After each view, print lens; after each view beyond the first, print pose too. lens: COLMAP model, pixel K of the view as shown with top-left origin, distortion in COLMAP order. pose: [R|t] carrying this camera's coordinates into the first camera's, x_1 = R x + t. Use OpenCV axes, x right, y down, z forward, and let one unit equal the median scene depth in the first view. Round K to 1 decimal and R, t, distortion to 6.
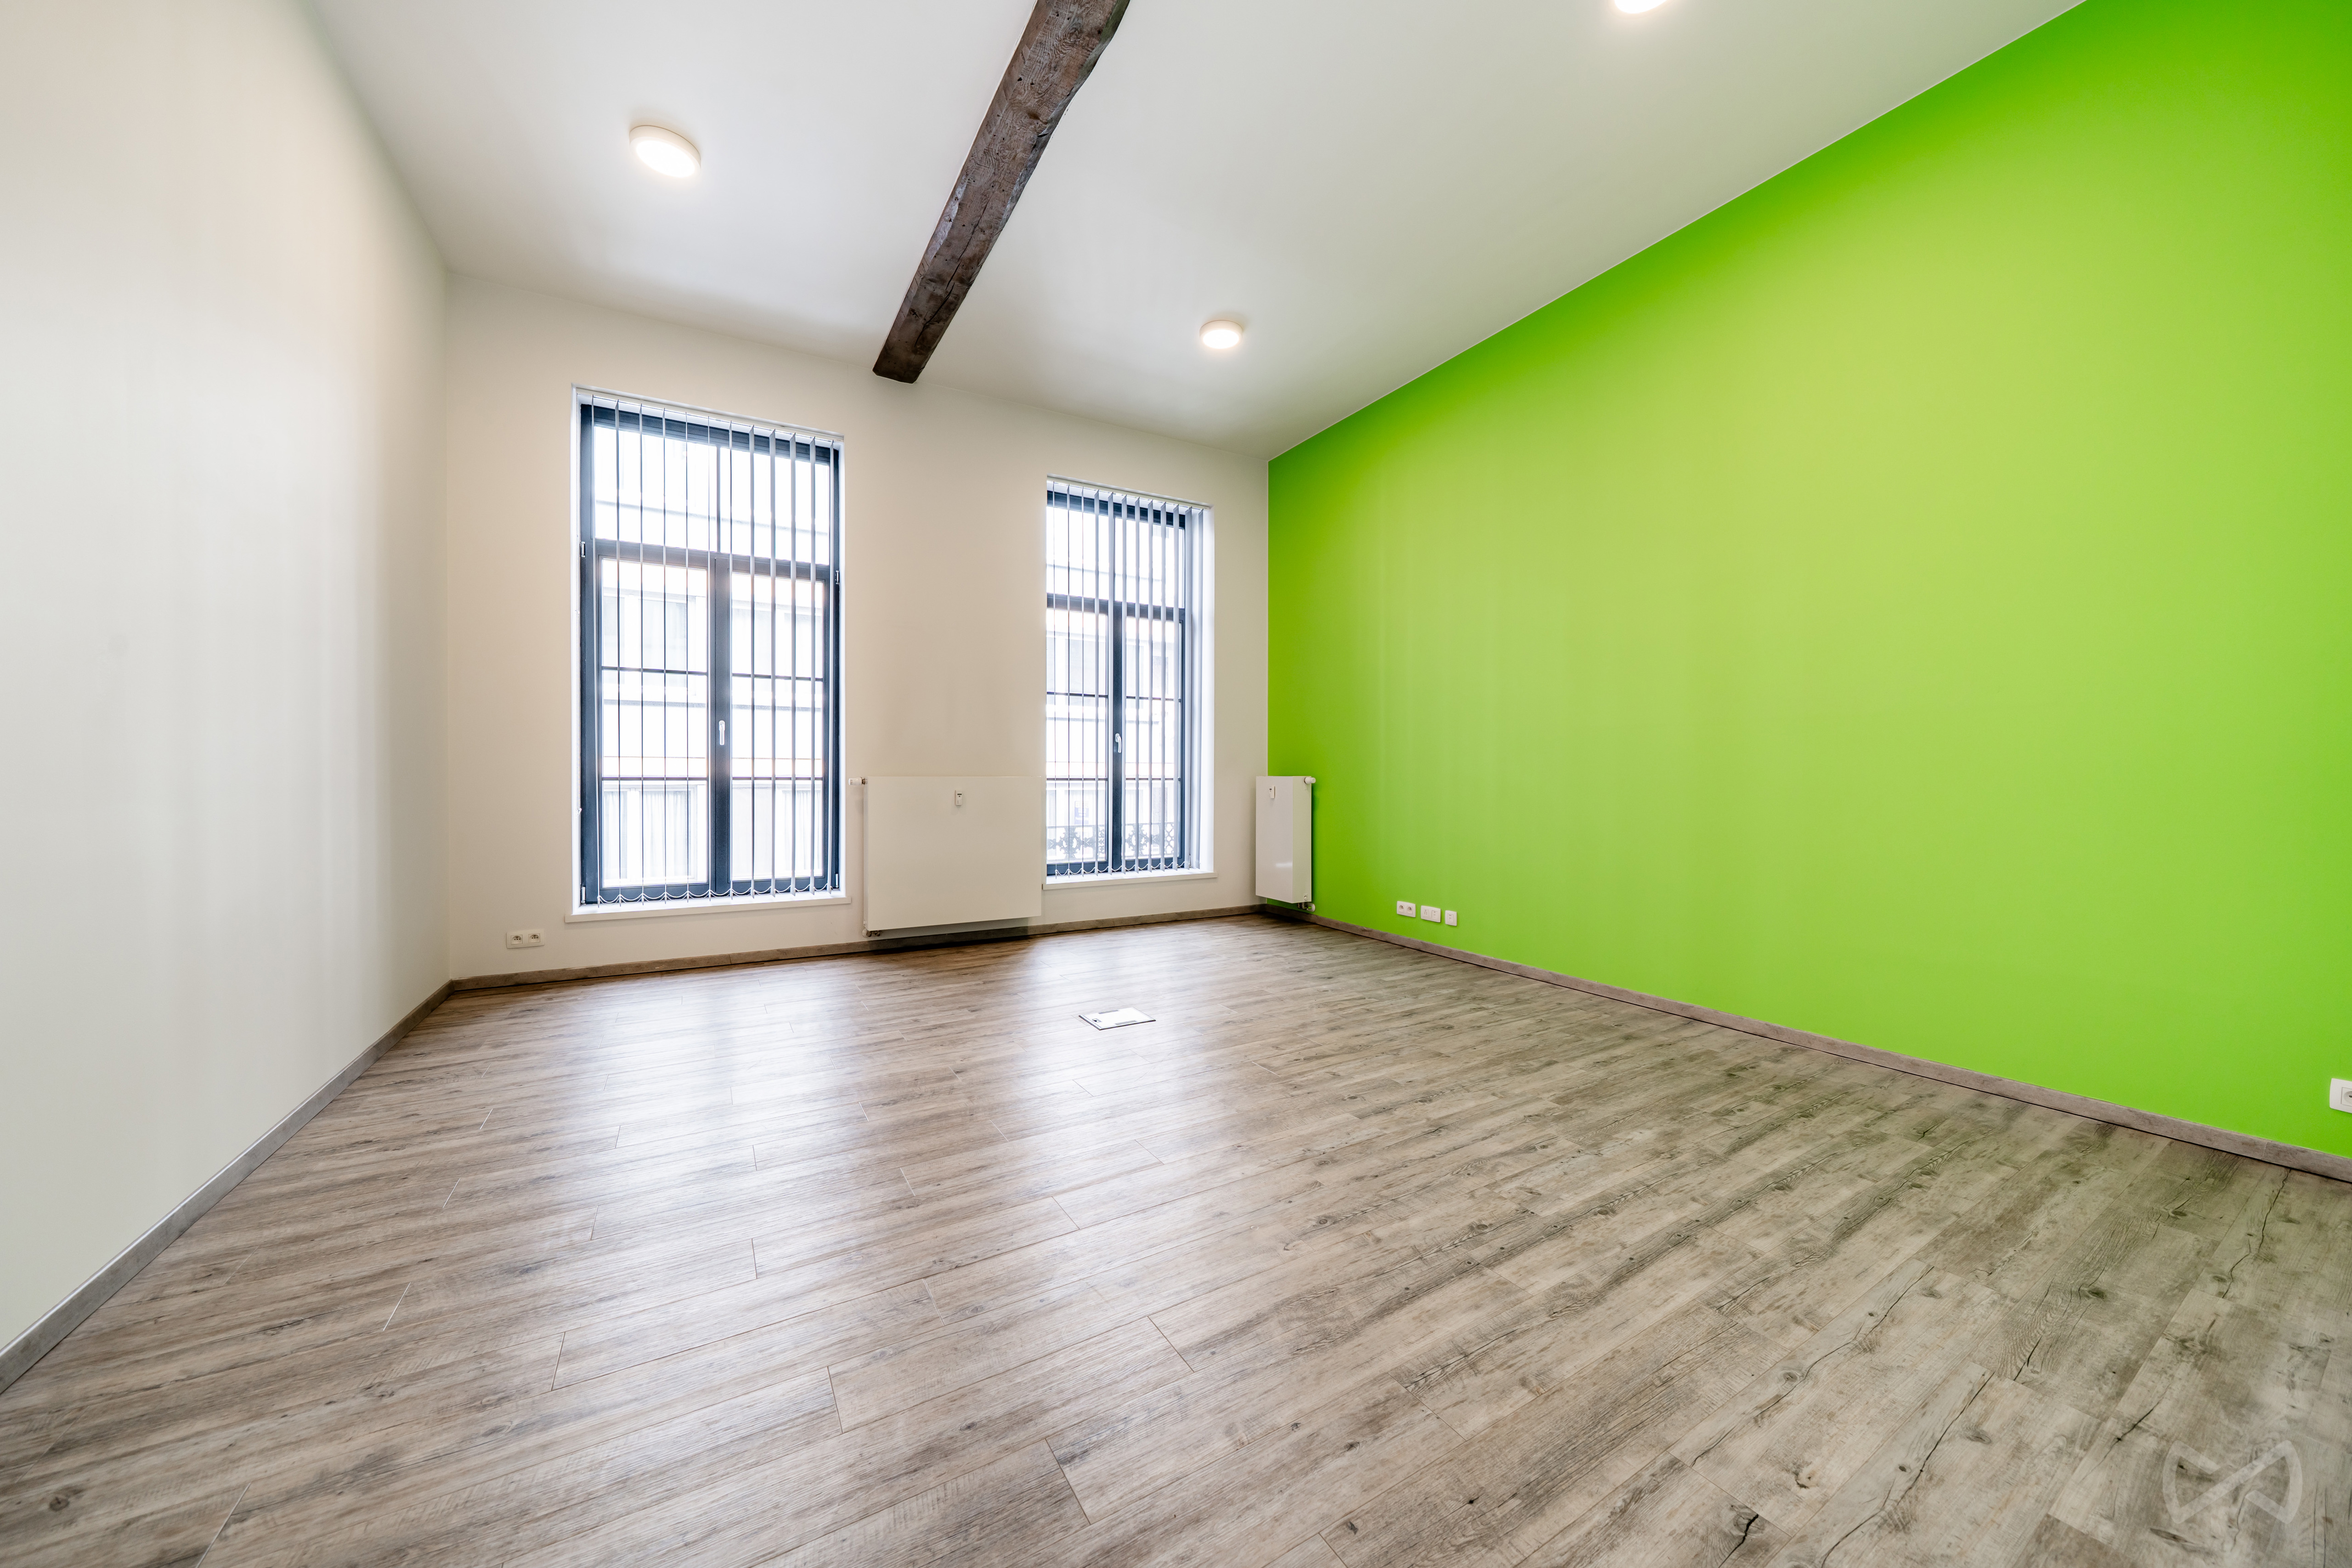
lens RADIAL K [[814.3, 0, 1166.6], [0, 814.3, 782.3], [0, 0, 1]] dist [-0.003324, -0.000168]
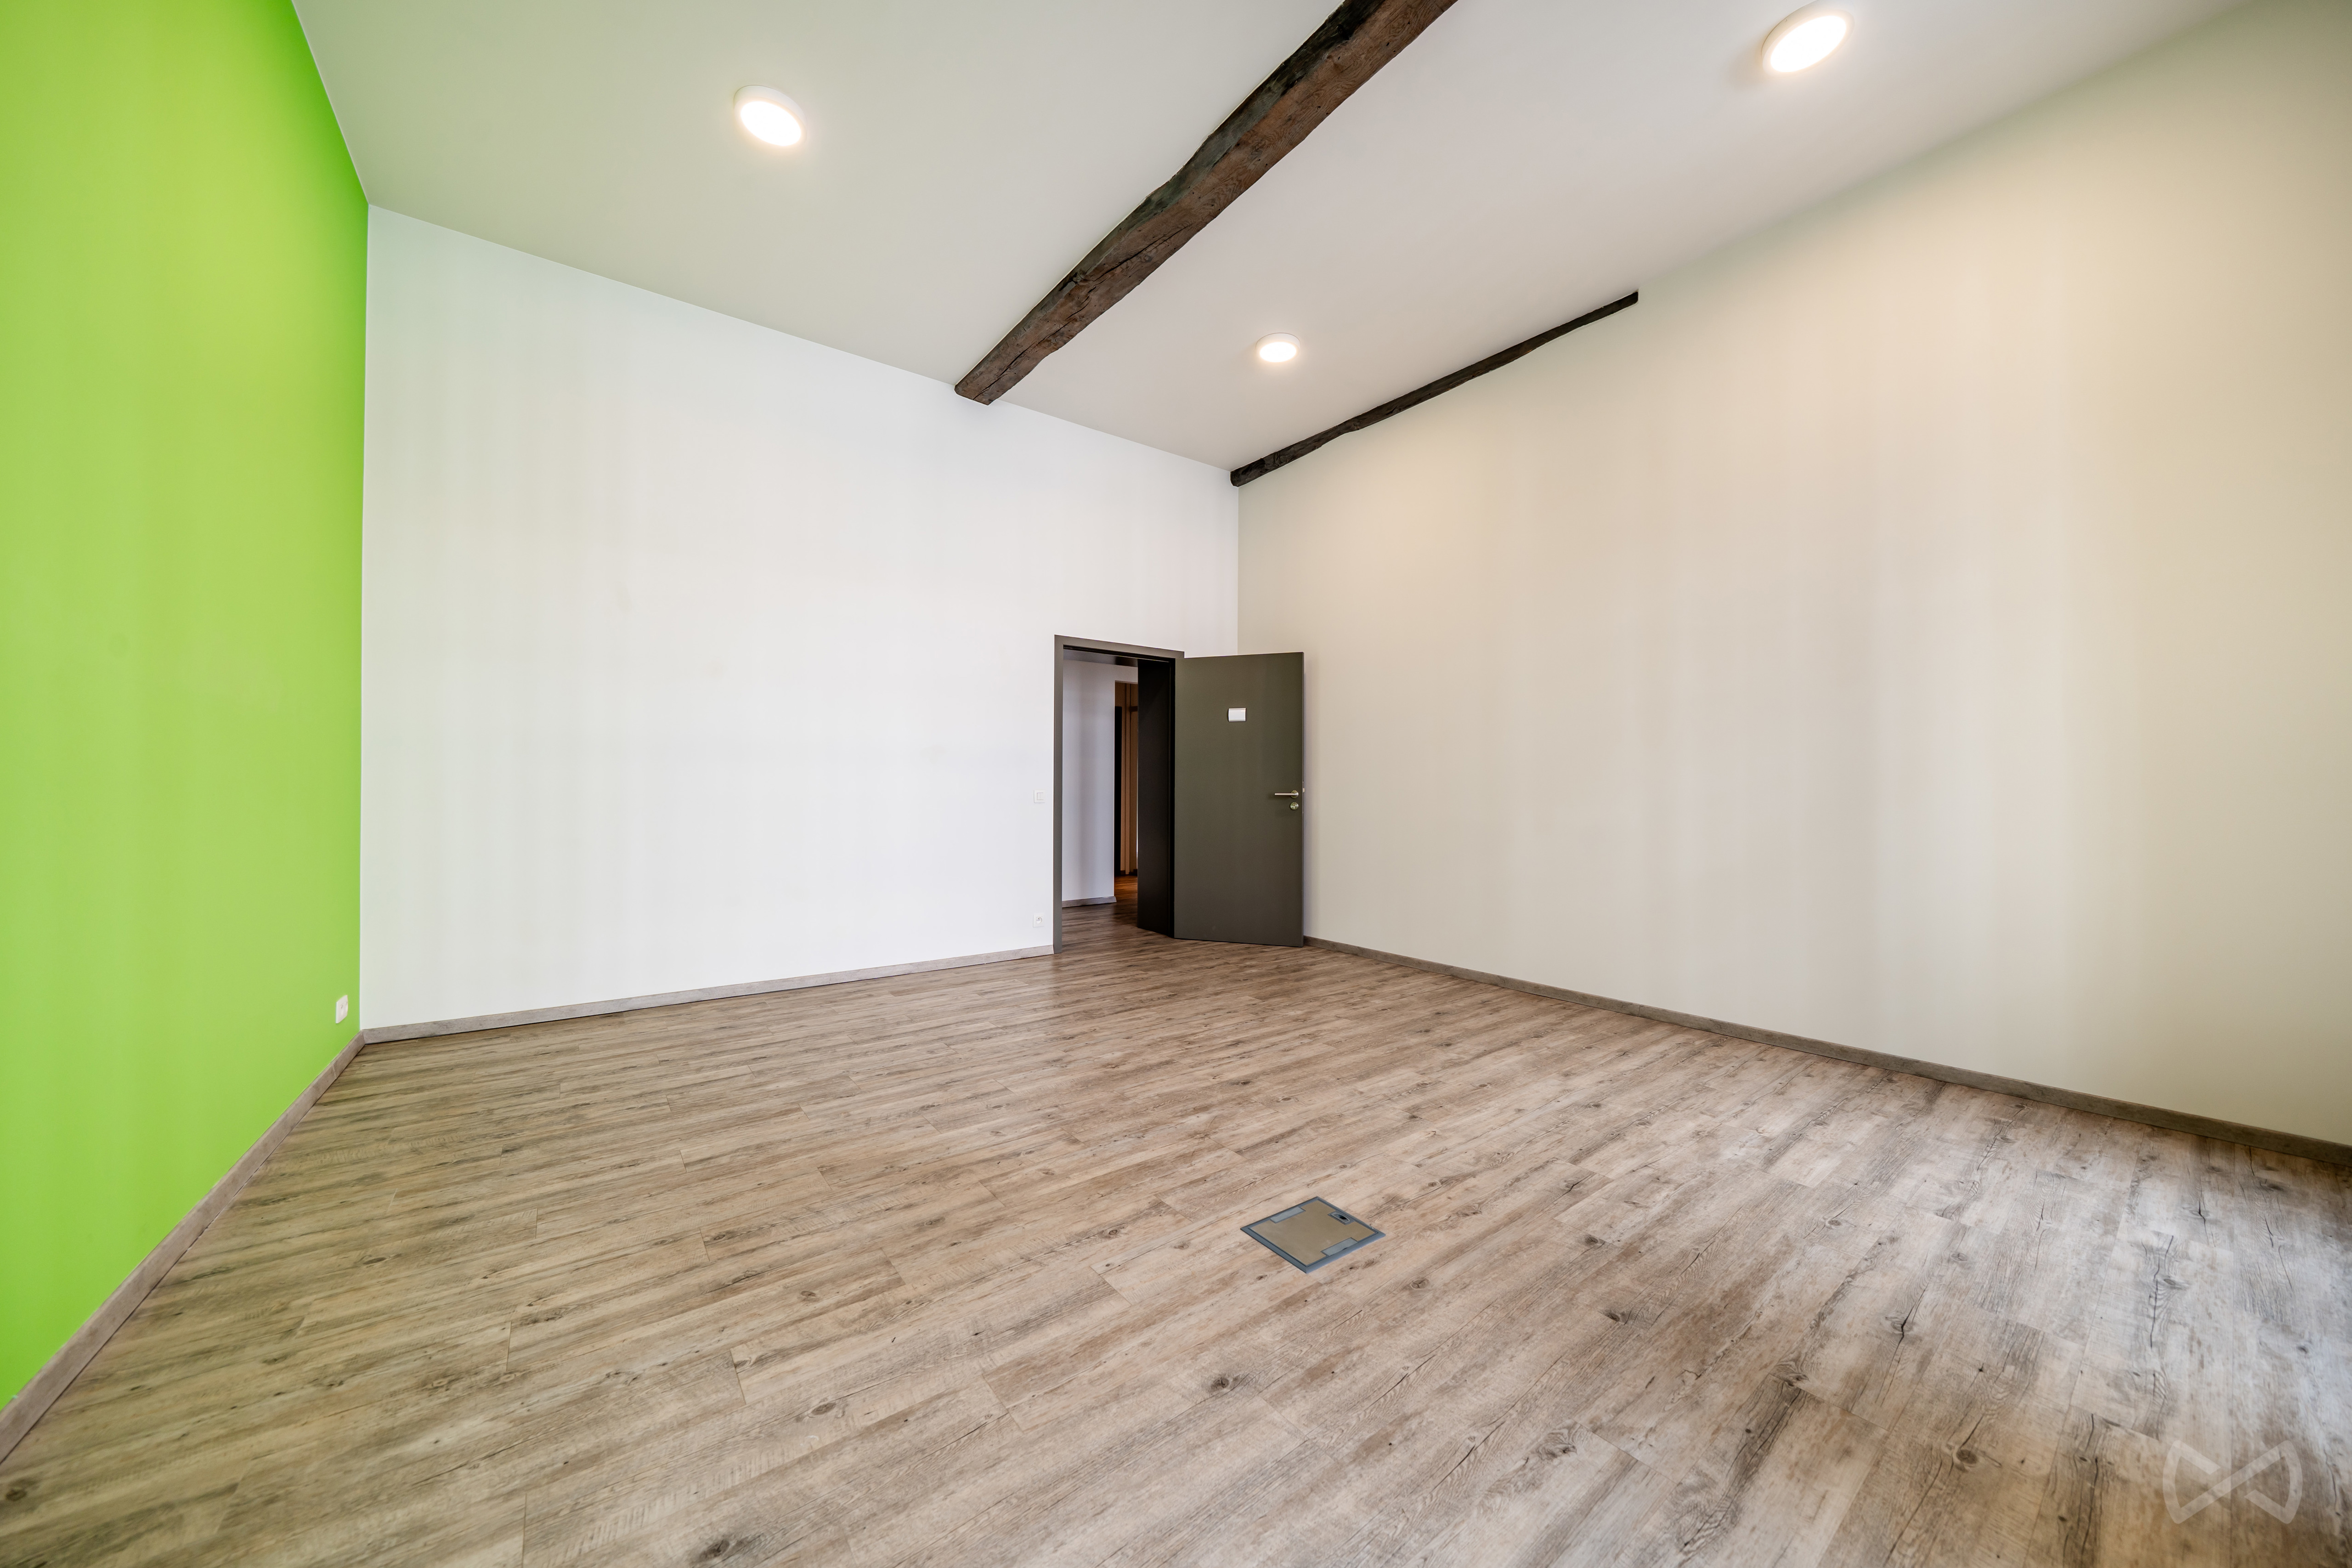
lens RADIAL K [[814.3, 0, 1166.6], [0, 814.3, 782.3], [0, 0, 1]] dist [-0.003324, -0.000168]
pose [[-0.994136, -0.005774, -0.107982, 0.125111], [-0.006197, 0.999974, 0.003577, -0.022213], [0.107958, 0.004225, -0.994146, 1.945526]]
